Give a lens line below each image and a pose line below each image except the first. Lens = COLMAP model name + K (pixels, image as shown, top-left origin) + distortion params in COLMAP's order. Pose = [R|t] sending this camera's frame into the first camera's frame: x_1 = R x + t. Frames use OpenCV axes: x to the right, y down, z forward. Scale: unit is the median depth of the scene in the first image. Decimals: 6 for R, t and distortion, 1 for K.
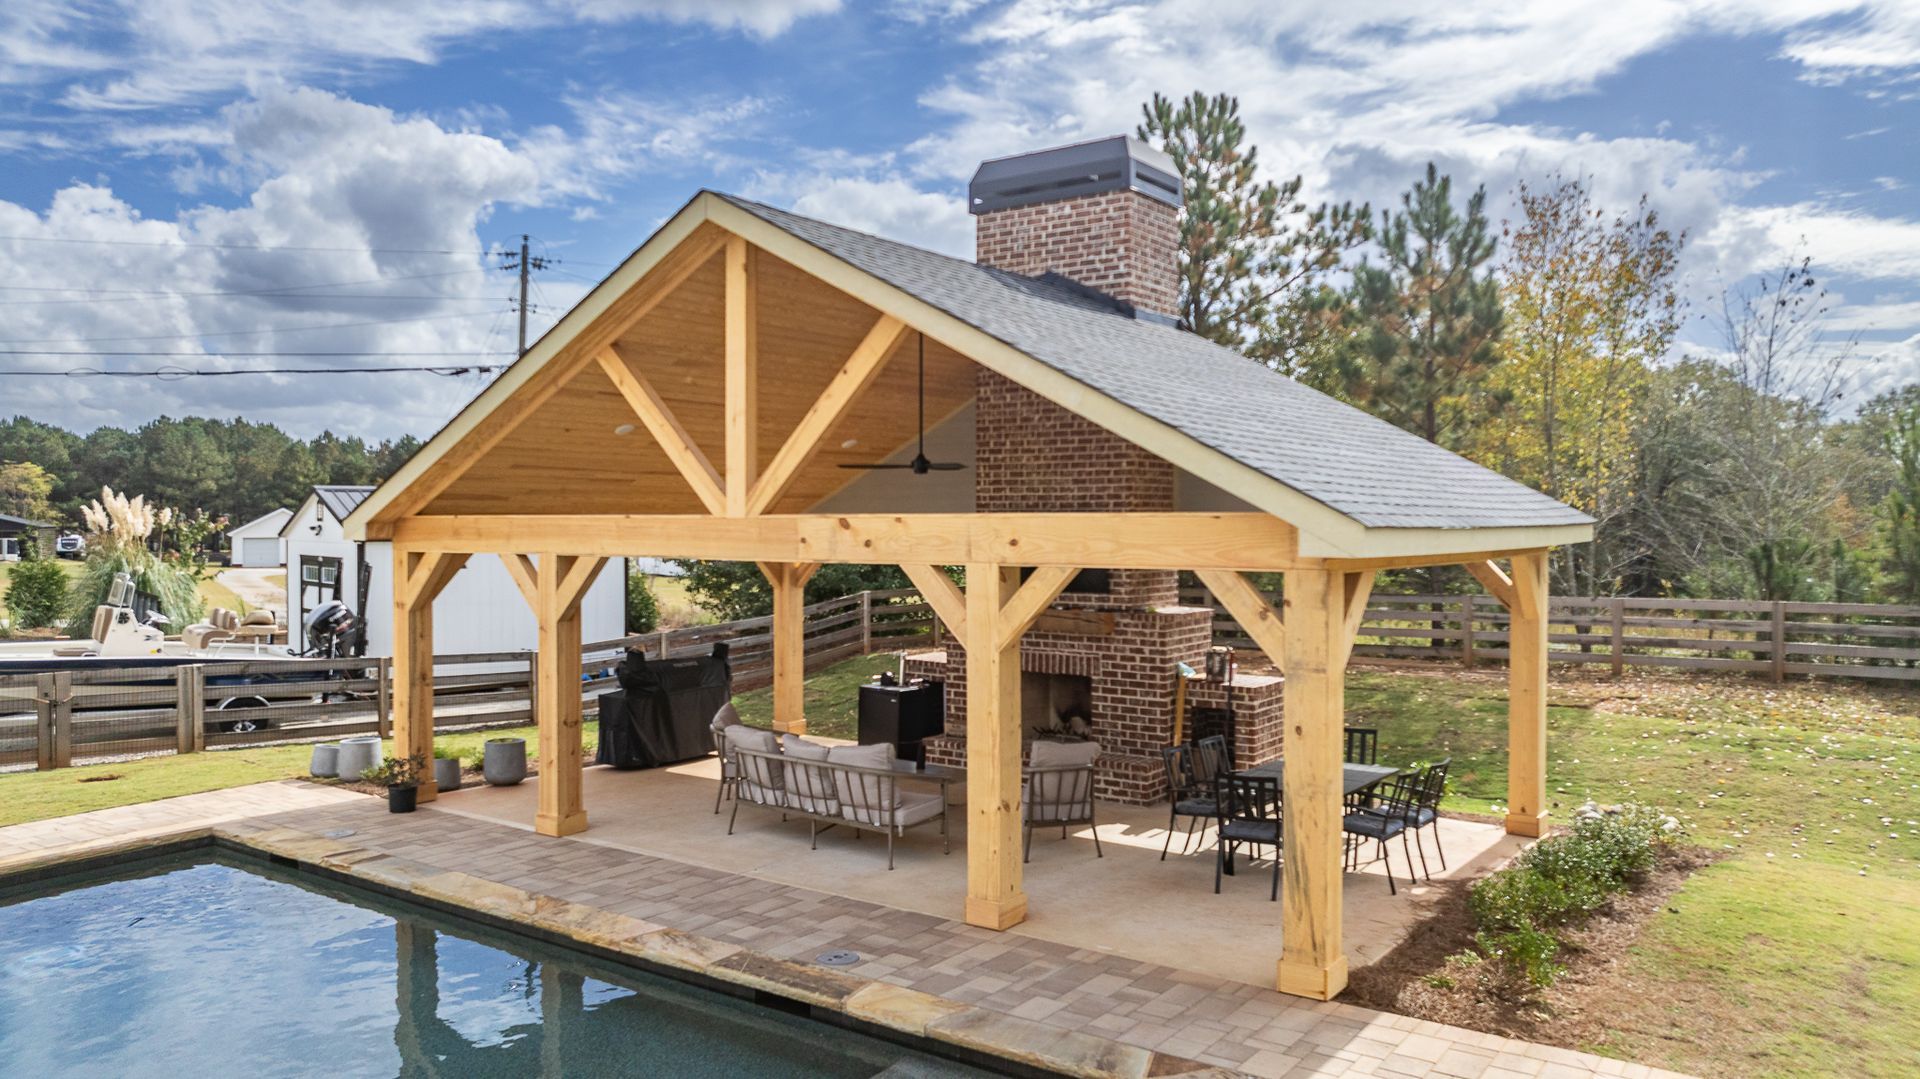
lens RADIAL K [[1341.6, 0, 960.0], [0, 1341.6, 539.5], [0, 0, 1]] dist [-0.004066, -0.036216]
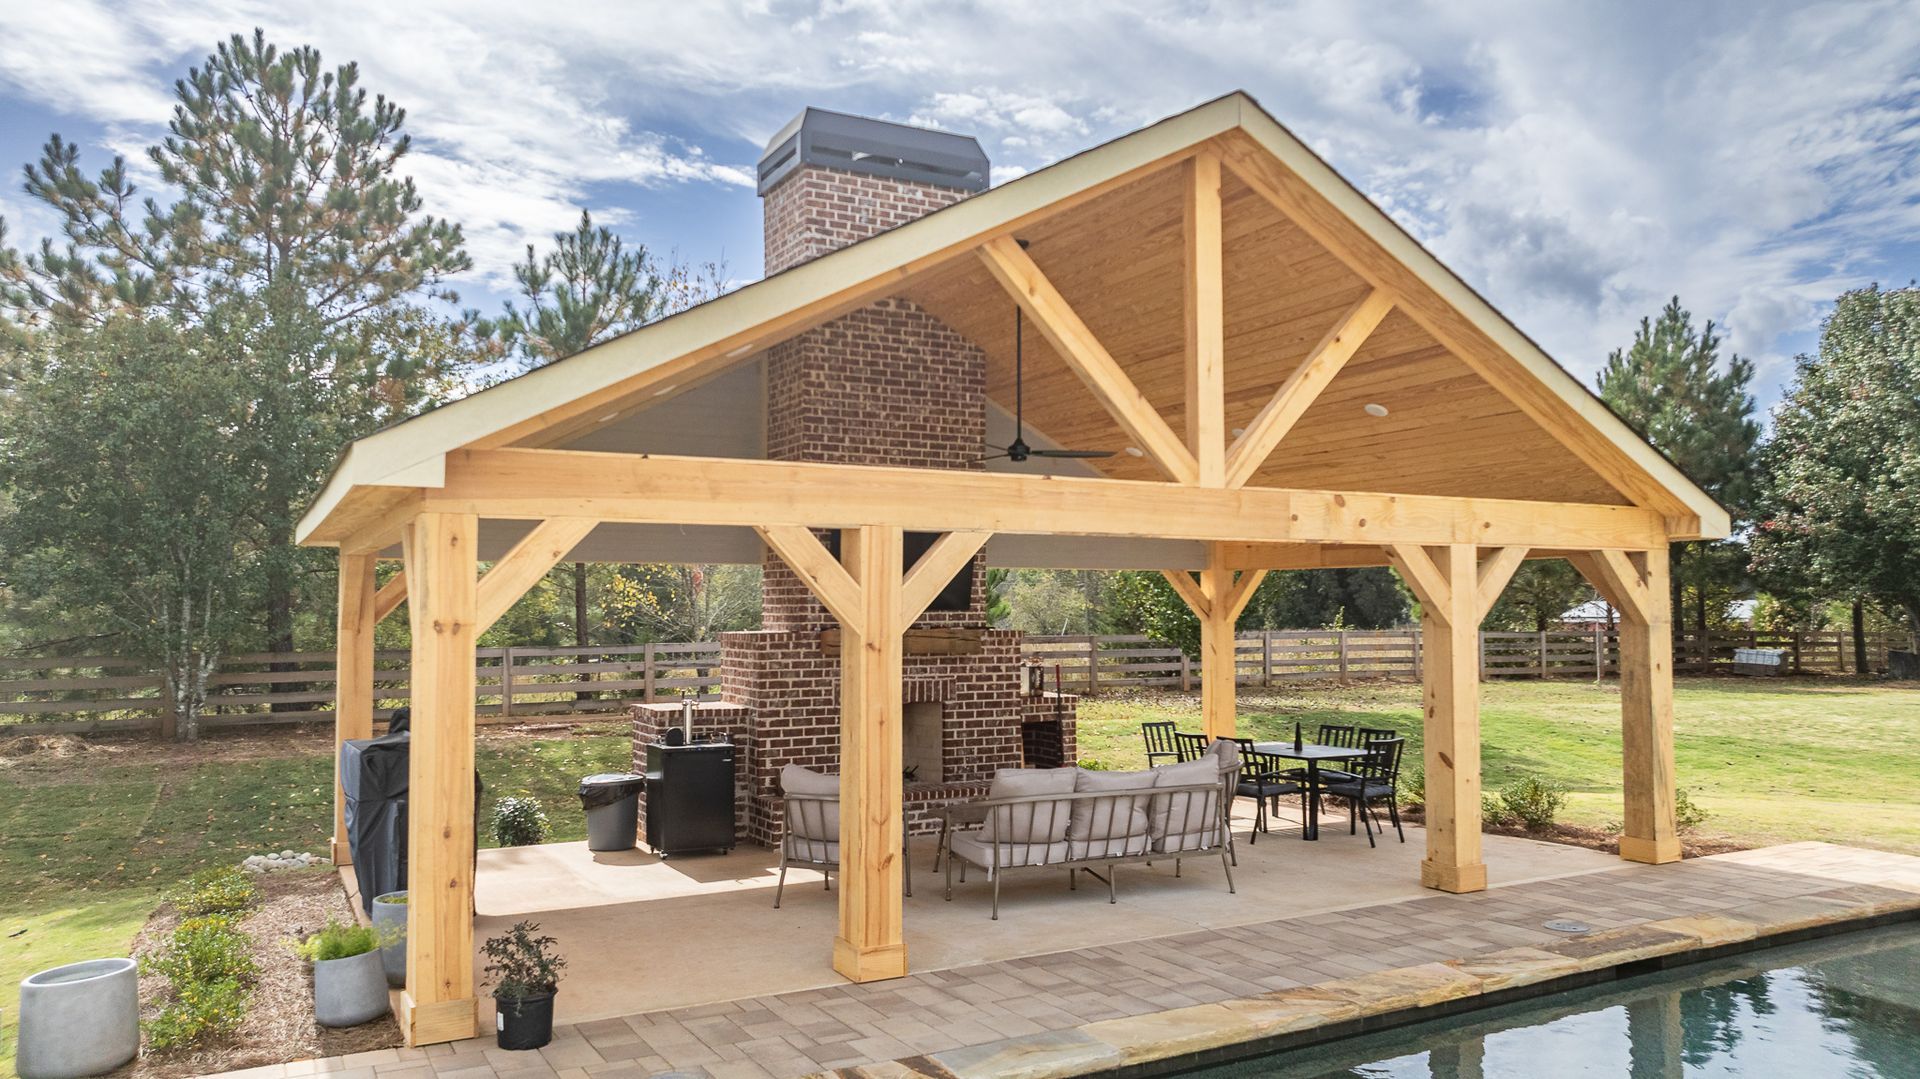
lens RADIAL K [[1346.2, 0, 960.0], [0, 1346.2, 539.5], [0, 0, 1]] dist [-0.014199, 0.001278]
pose [[0.443421, 0.045783, 0.895144, -0.752705], [0.017112, 0.998080, -0.059524, 0.047842], [-0.896150, 0.041711, 0.441786, 0.598812]]
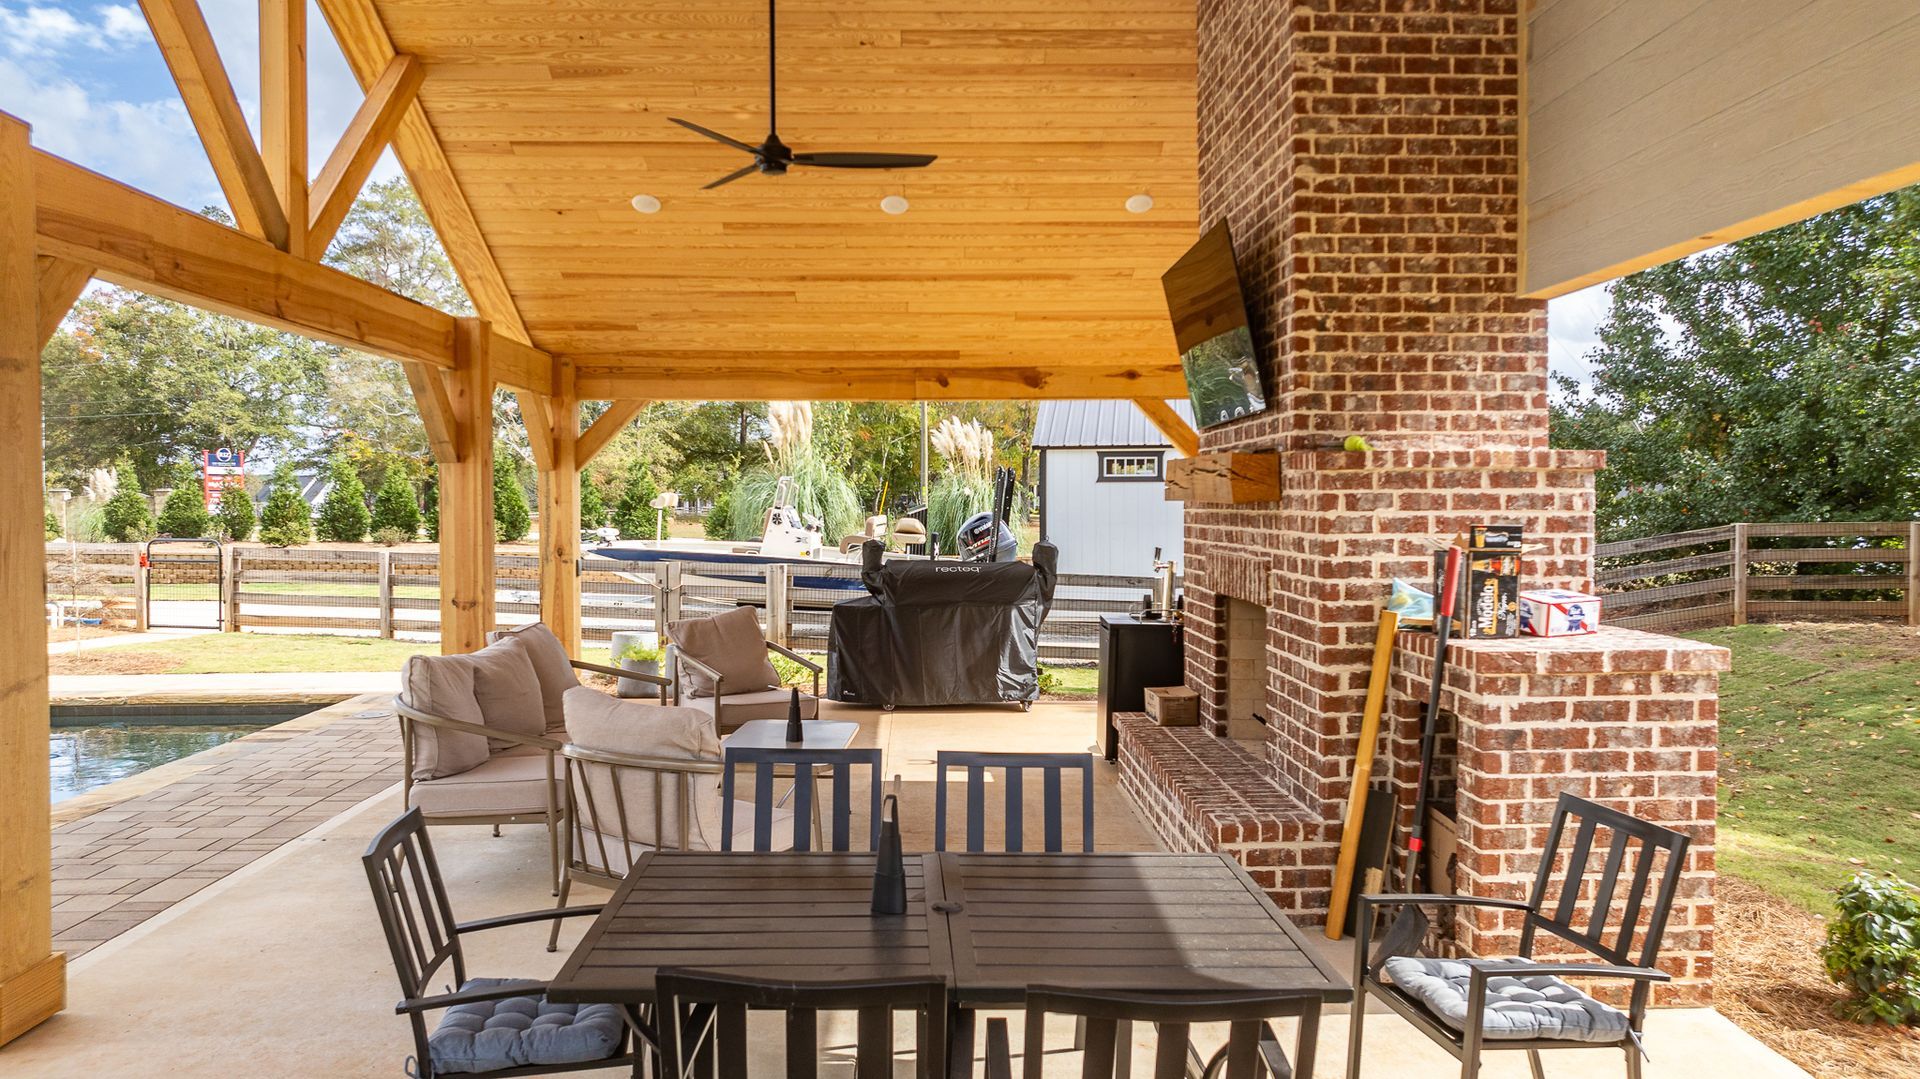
lens RADIAL K [[1348.8, 0, 958.2], [0, 1348.8, 538.6], [0, 0, 1]] dist [-0.017225, -0.003880]
pose [[0.606415, 0.020705, -0.794878, 0.396956], [-0.010242, 0.999781, 0.018228, 0.075530], [0.795082, -0.002913, 0.606495, 0.678620]]
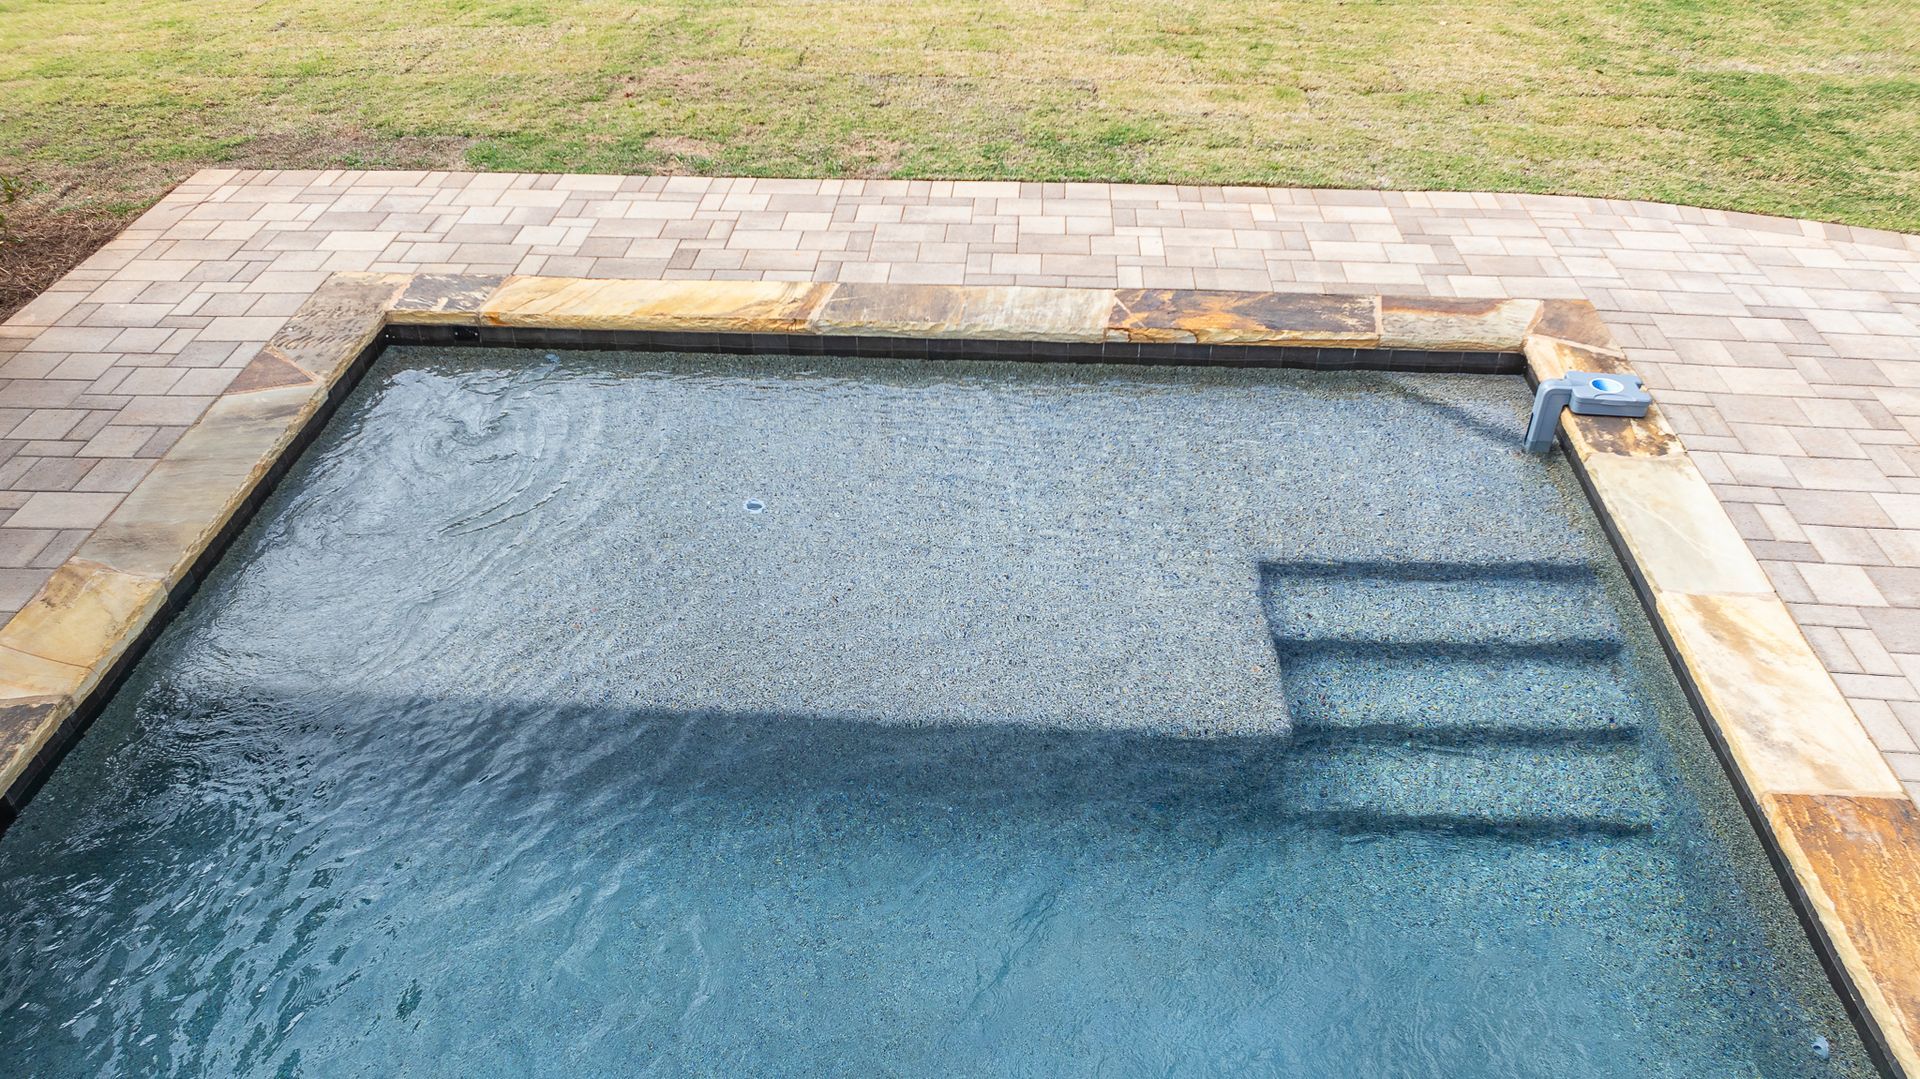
lens RADIAL K [[1435.6, 0, 960.6], [0, 1435.6, 598.6], [0, 0, 1]] dist [-0.011673, -0.005483]
pose [[-0.526131, -0.518719, 0.673881, -0.357183], [0.018366, 0.785310, 0.618831, -0.012314], [-0.850205, 0.337963, -0.403649, 0.525649]]
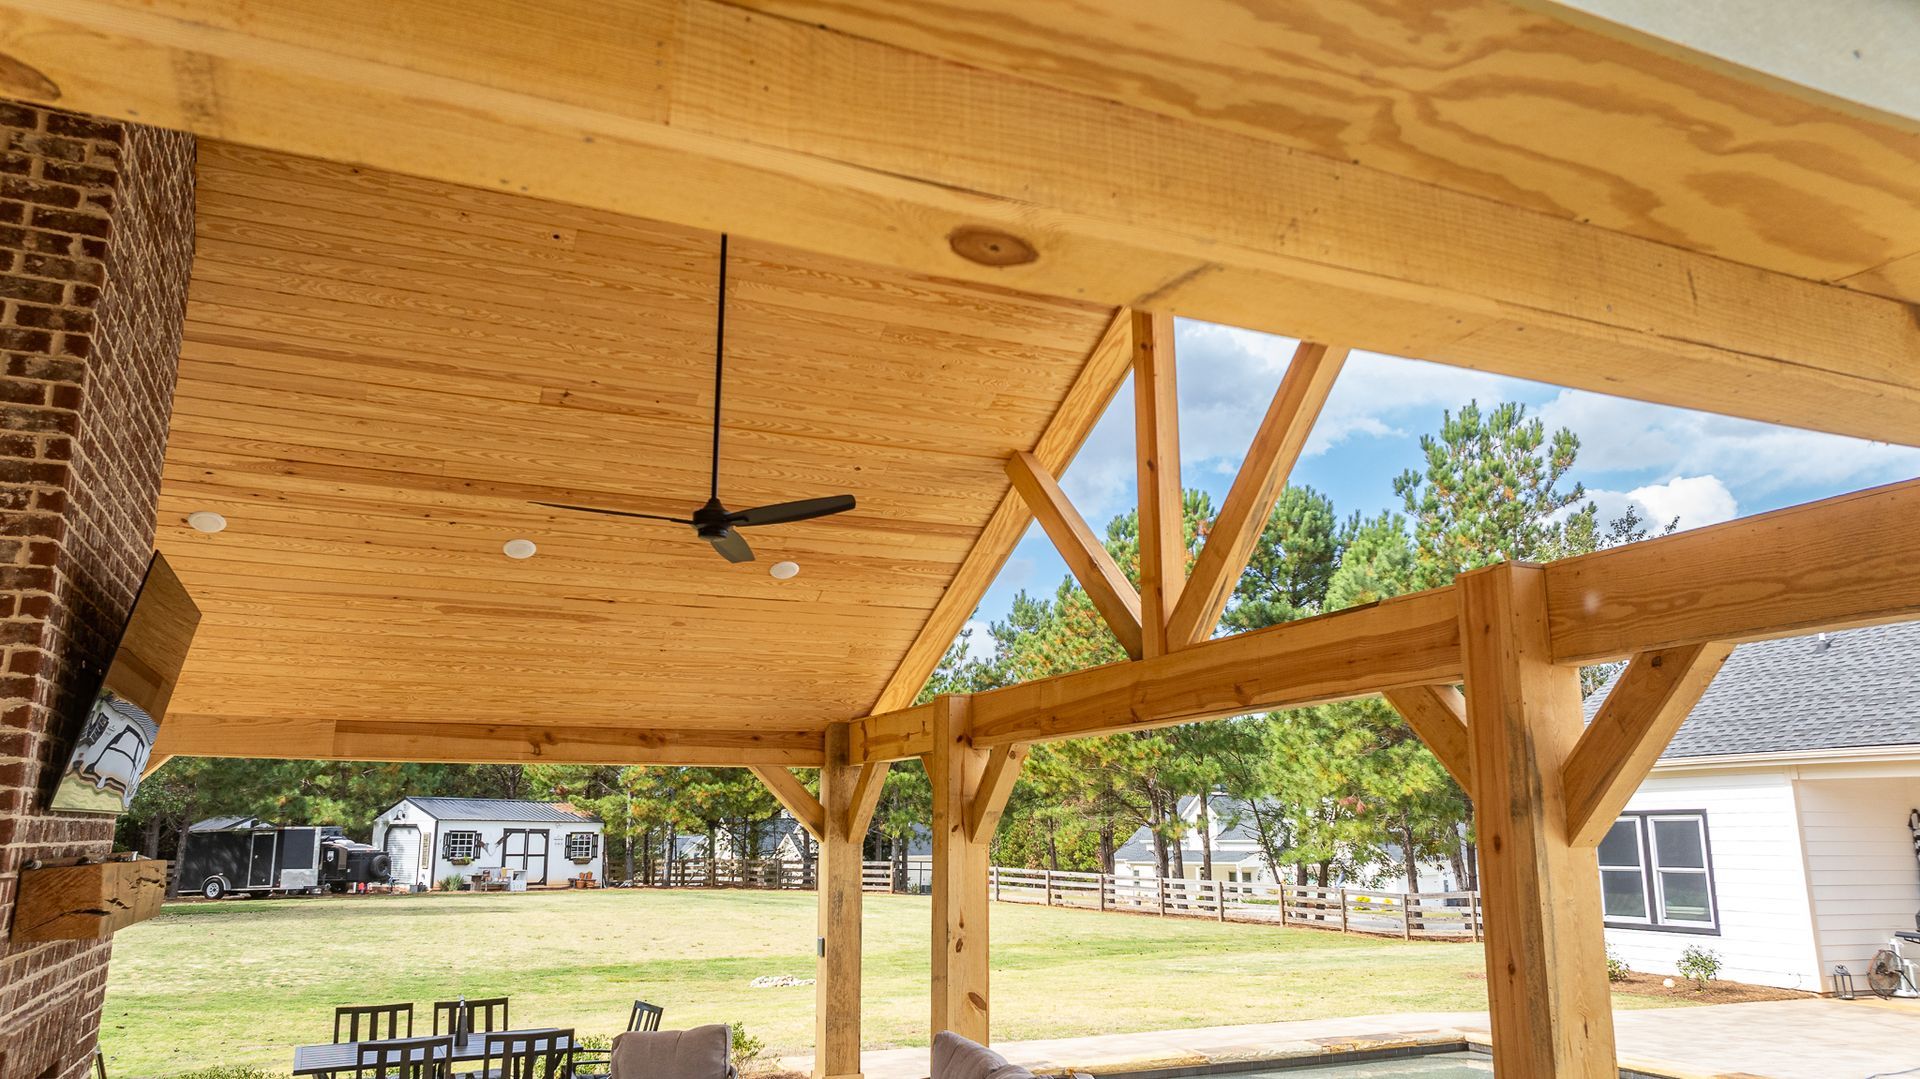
lens RADIAL K [[1344.4, 0, 958.2], [0, 1344.4, 537.3], [0, 0, 1]] dist [-0.020443, 0.001980]
pose [[-0.862681, 0.112979, 0.492968, -0.310444], [0.011331, 0.978802, -0.204495, 0.044766], [-0.505622, -0.170828, -0.845674, 1.246908]]
